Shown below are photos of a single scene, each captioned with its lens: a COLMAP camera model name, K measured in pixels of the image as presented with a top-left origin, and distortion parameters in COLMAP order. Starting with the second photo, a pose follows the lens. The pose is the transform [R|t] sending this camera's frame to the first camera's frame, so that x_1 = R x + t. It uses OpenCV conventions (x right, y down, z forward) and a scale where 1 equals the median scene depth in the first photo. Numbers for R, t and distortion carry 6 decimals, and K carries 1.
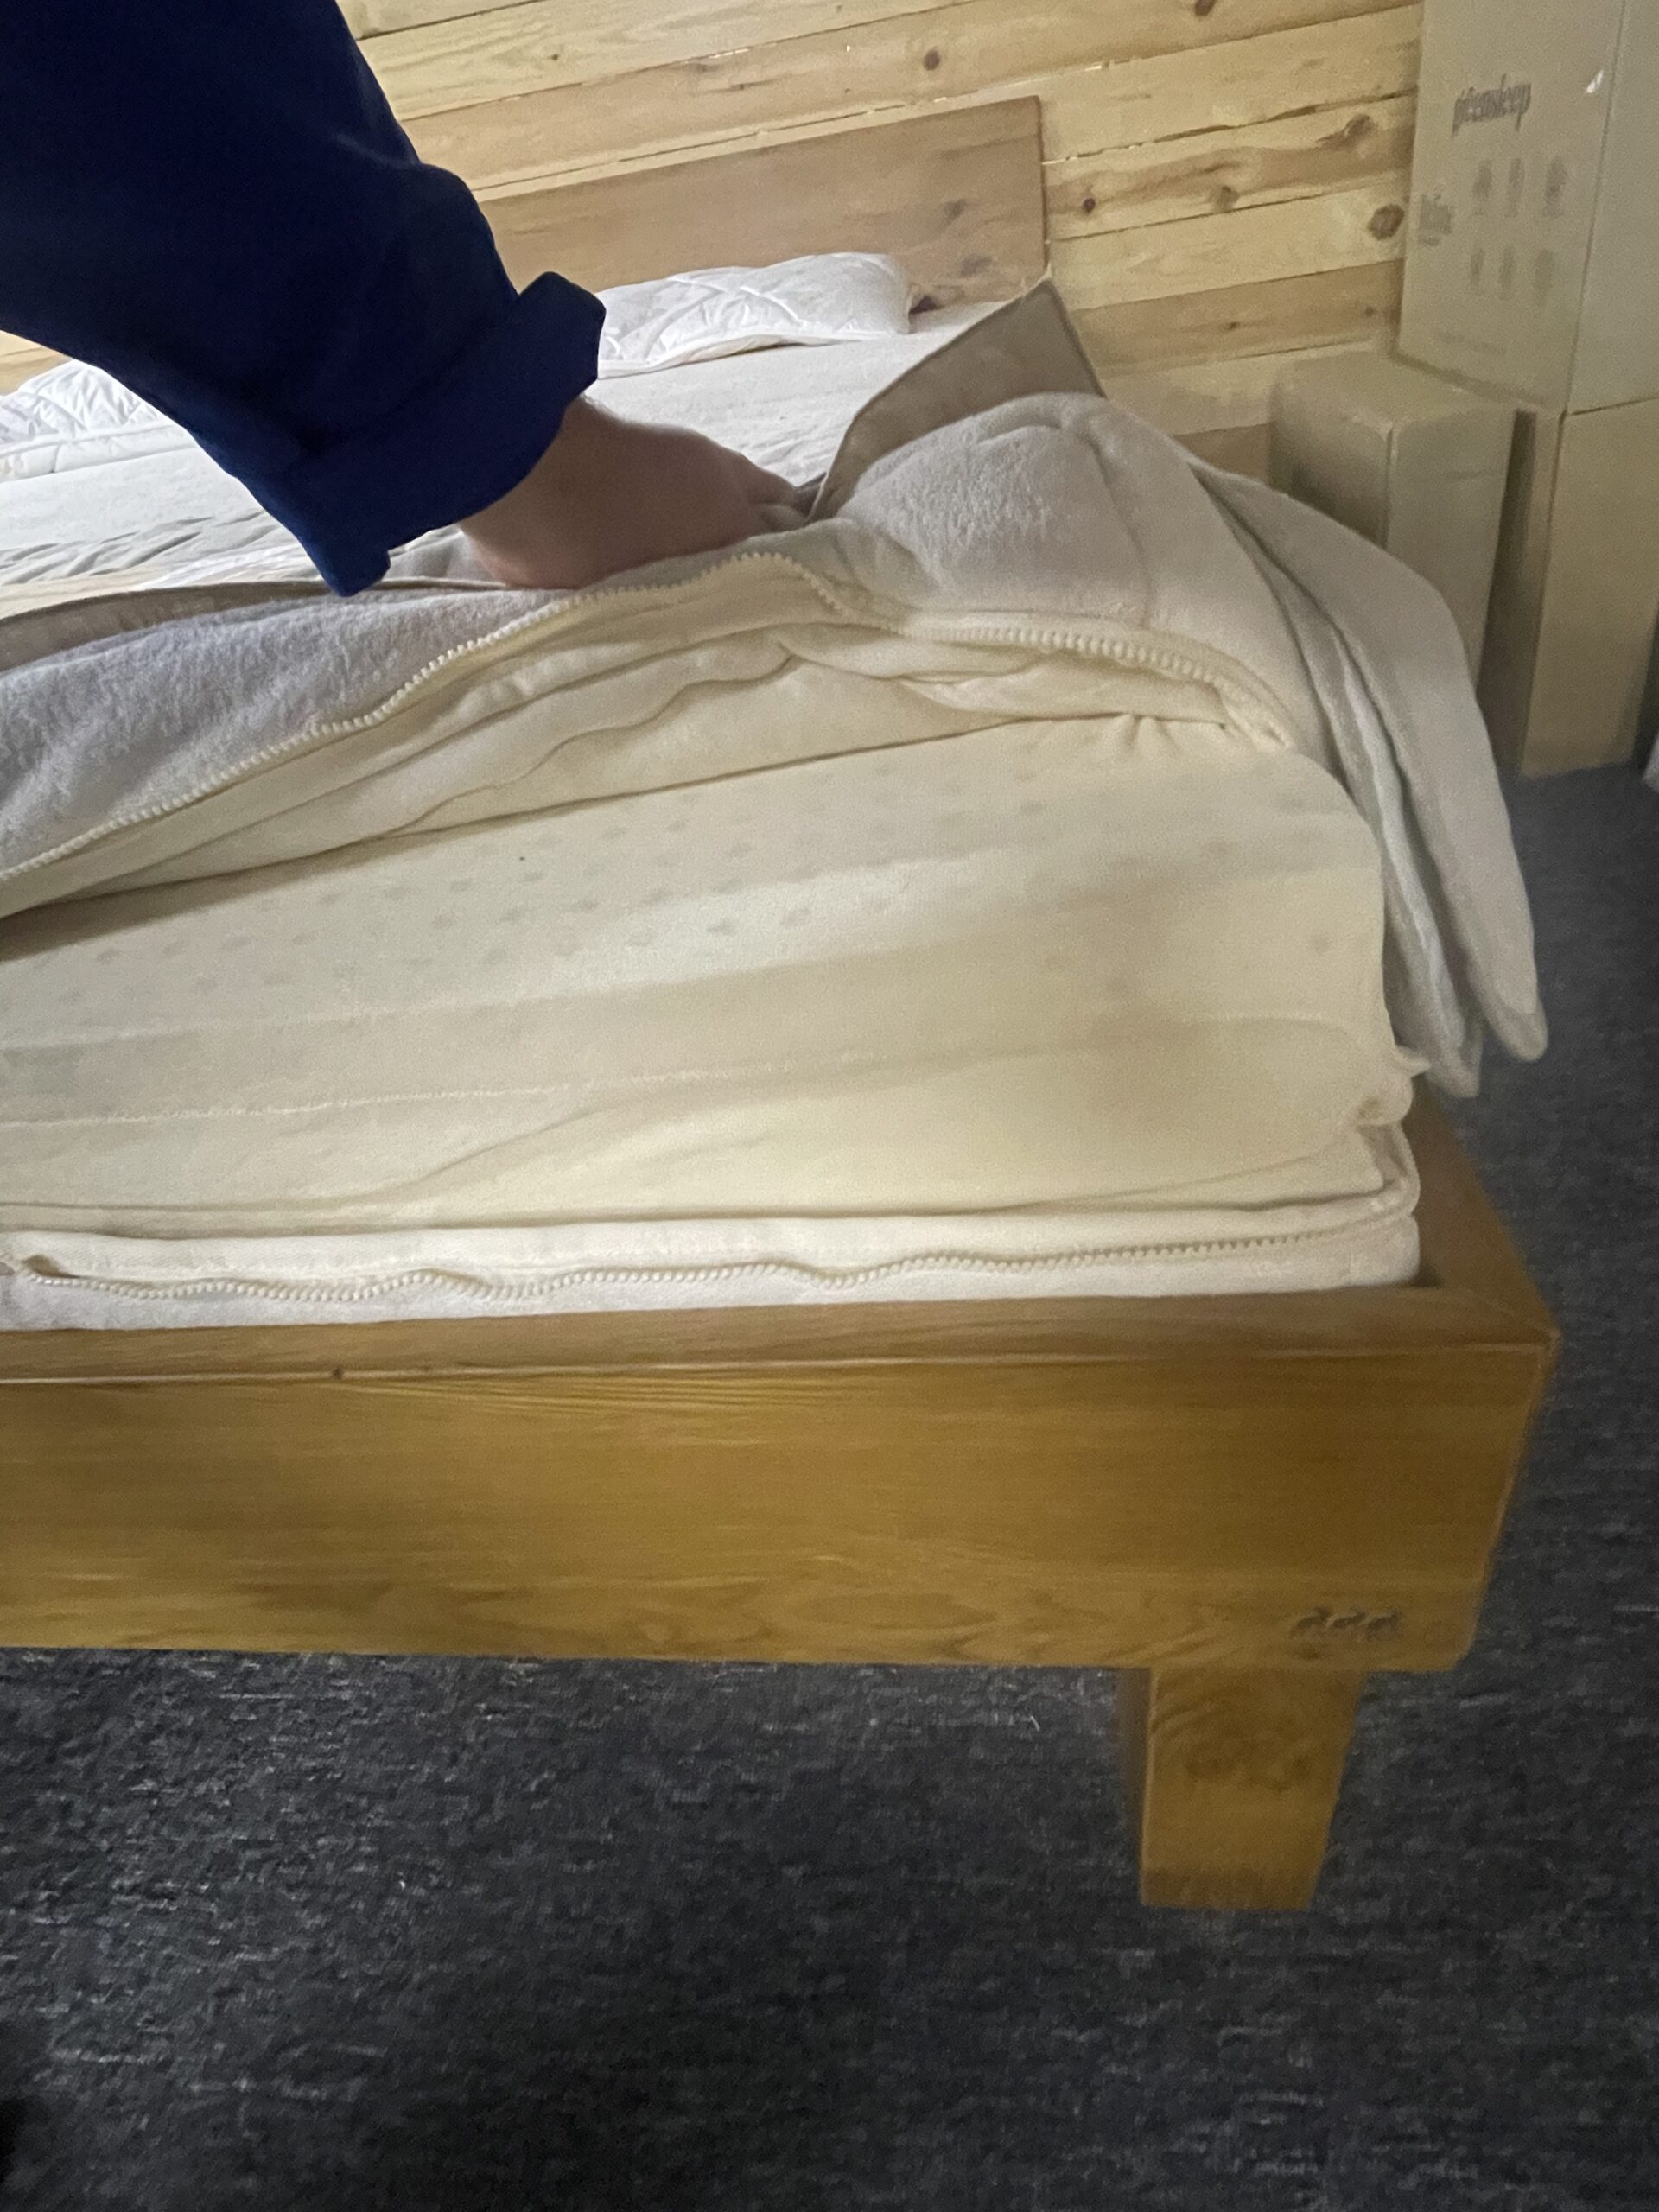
lens RADIAL K [[1234.9, 0, 829.5], [0, 1234.9, 1106.0], [0, 0, 1]] dist [-0.000763, -0.000627]
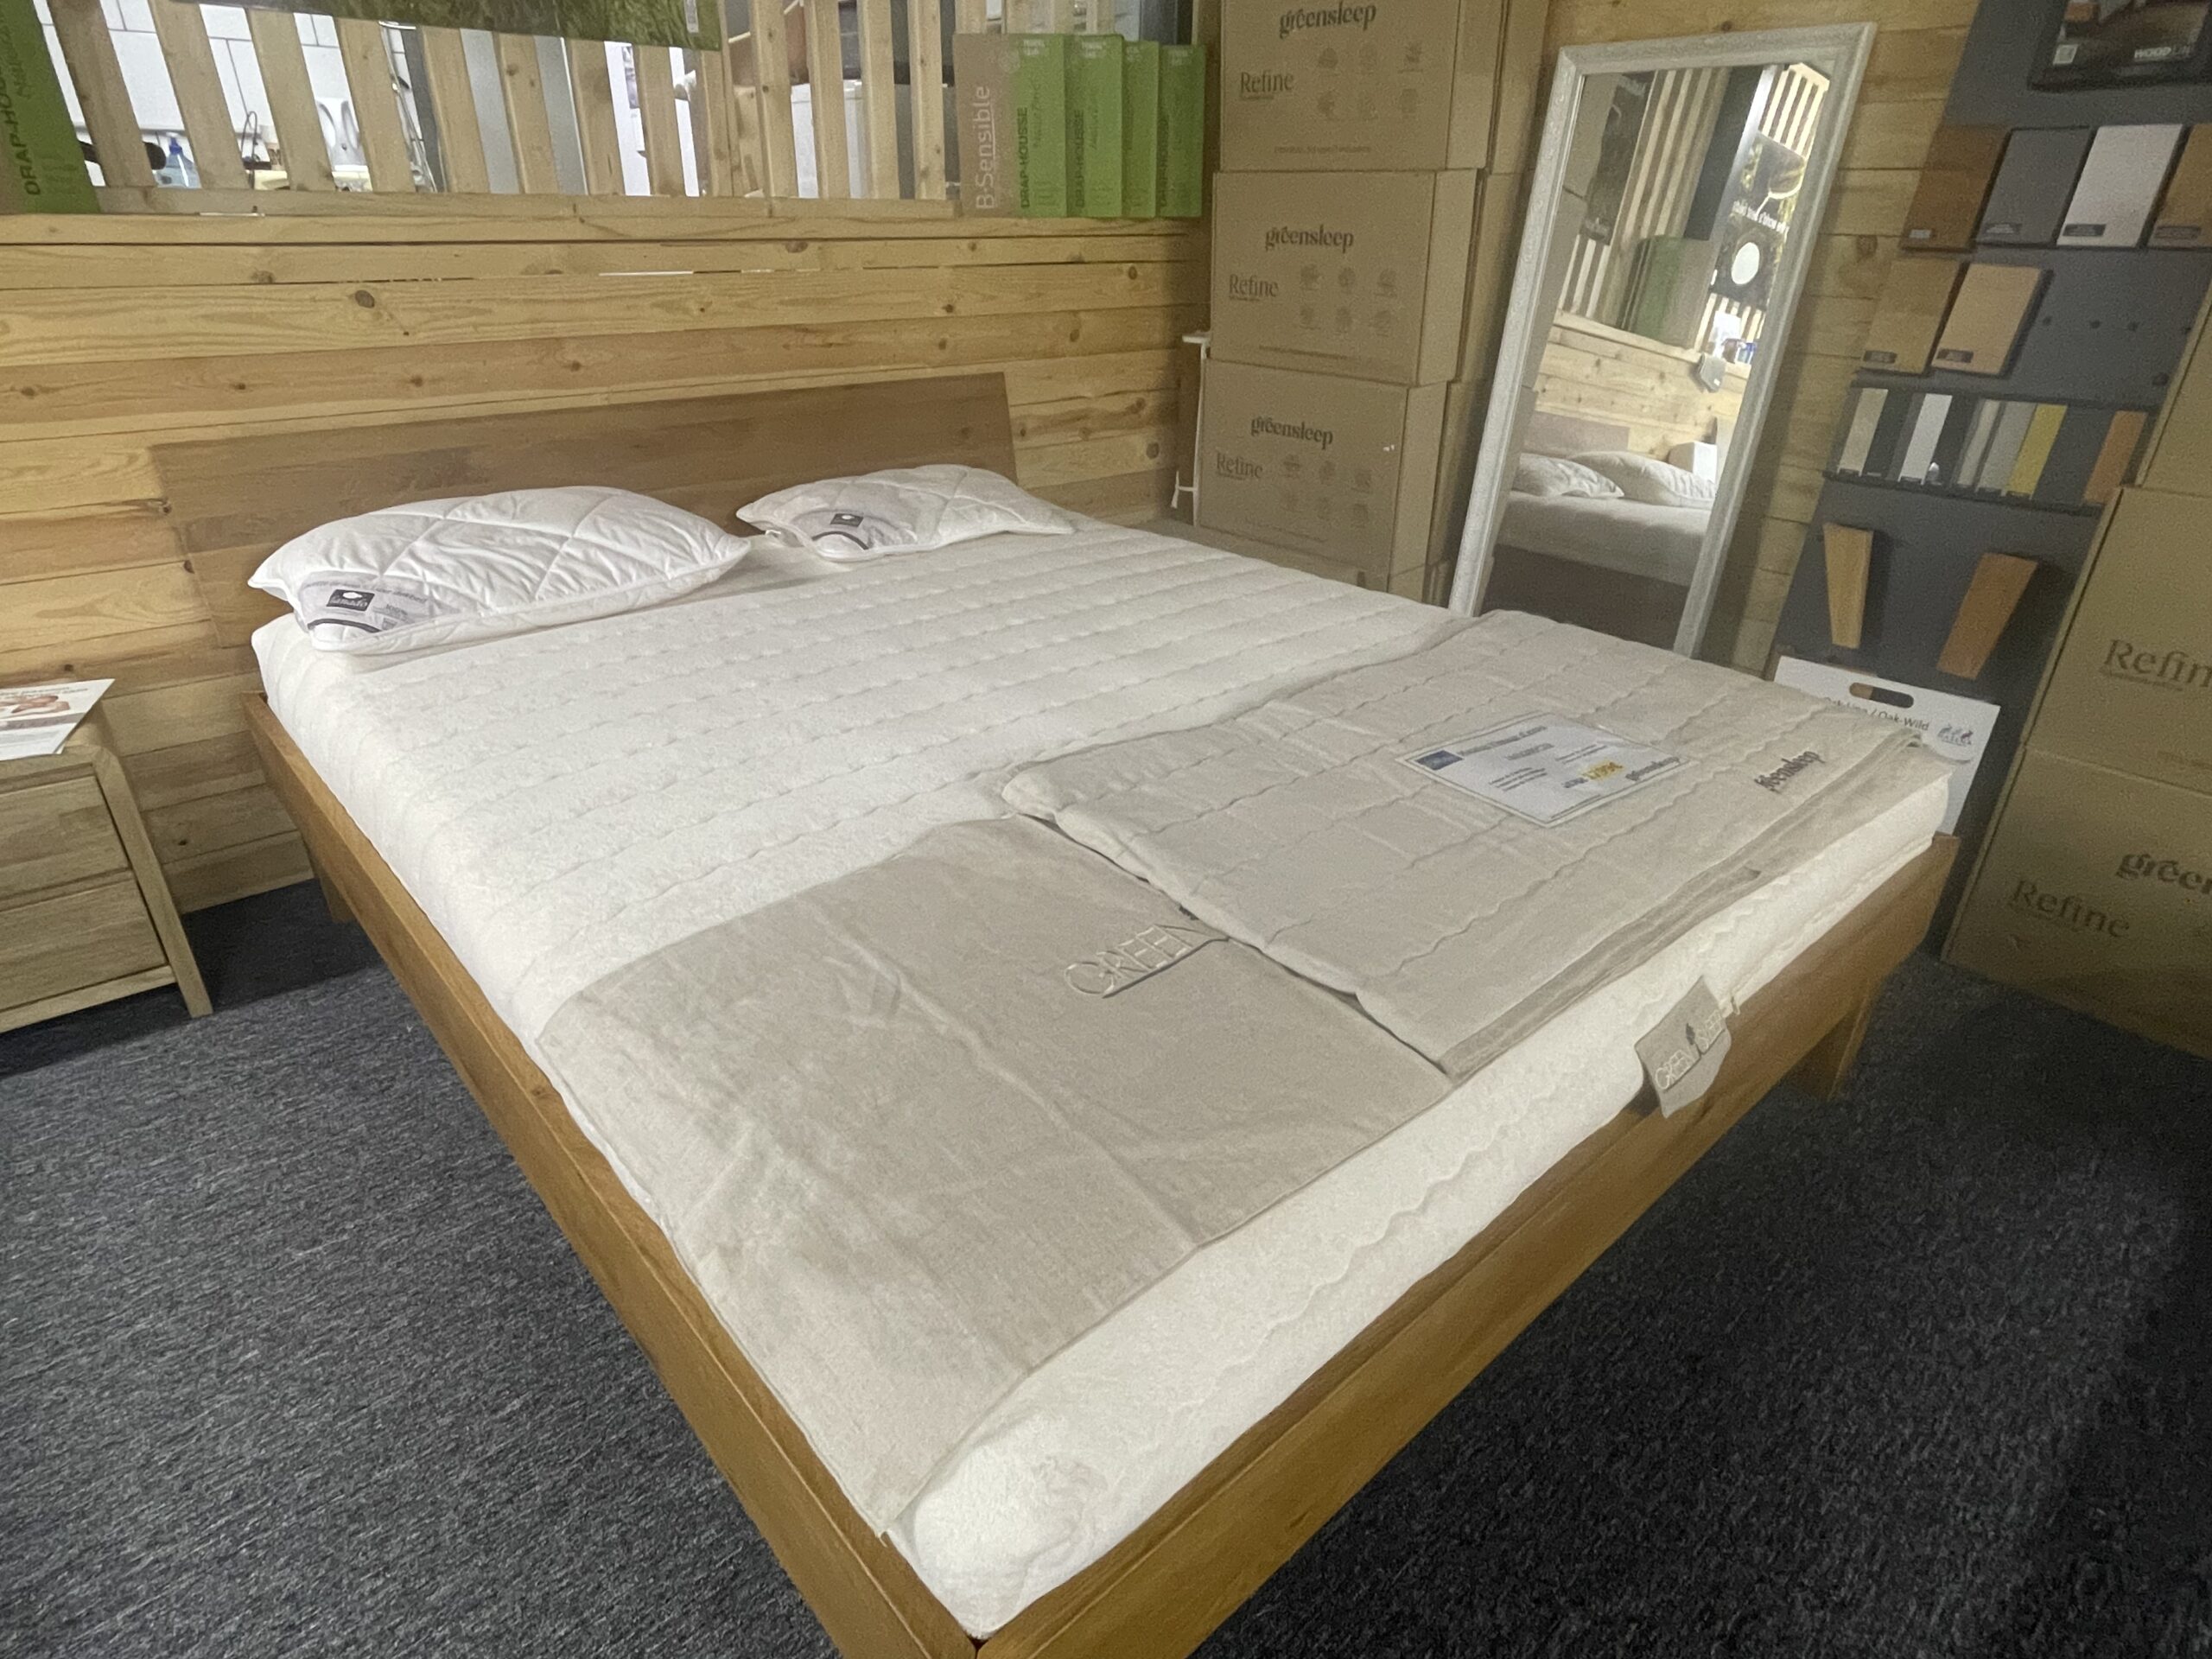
lens RADIAL K [[1234.9, 0, 1106.0], [0, 1234.9, 829.5], [0, 0, 1]] dist [-0.000763, -0.000627]
pose [[0.670026, -0.184280, 0.719101, -0.976201], [0.322318, 0.944841, -0.058193, -0.134716], [-0.668712, 0.270770, 0.692465, -0.018693]]
